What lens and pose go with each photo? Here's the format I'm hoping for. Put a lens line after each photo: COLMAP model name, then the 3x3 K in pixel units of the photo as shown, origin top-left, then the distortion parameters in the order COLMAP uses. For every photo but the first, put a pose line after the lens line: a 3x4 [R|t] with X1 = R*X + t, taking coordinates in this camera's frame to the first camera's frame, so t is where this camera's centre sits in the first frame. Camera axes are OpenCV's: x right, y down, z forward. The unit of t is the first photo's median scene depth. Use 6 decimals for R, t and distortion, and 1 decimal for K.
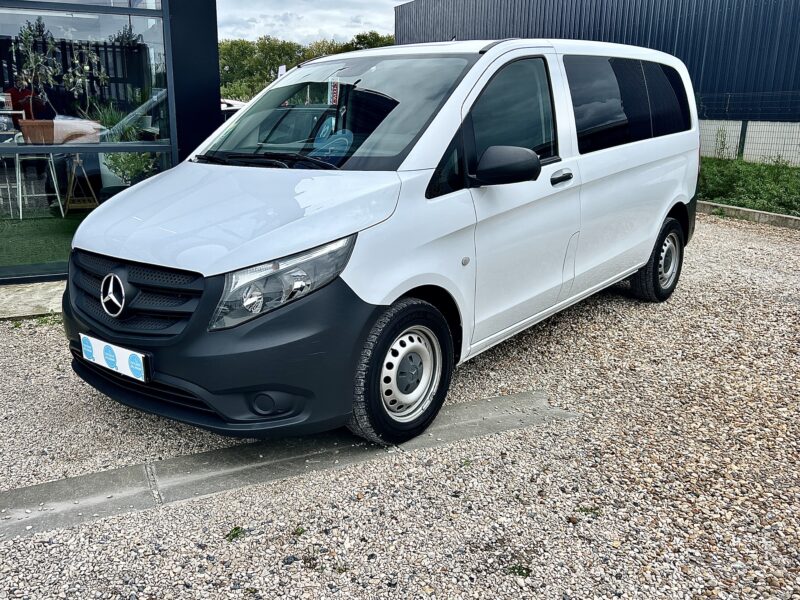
lens RADIAL K [[716.6, 0, 400.0], [0, 716.6, 300.0], [0, 0, 1]] dist [0.091542, 0.000402]
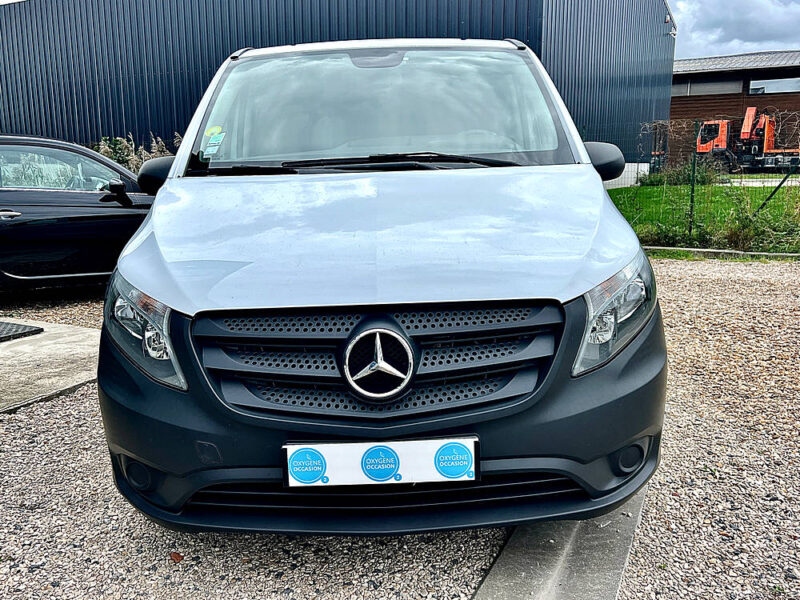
lens RADIAL K [[716.6, 0, 400.0], [0, 716.6, 300.0], [0, 0, 1]] dist [0.091542, 0.000402]
pose [[0.757305, -0.134456, 0.639070, -0.783491], [0.177587, 0.984099, -0.003395, -0.056399], [-0.628452, 0.116062, 0.769141, 0.511139]]
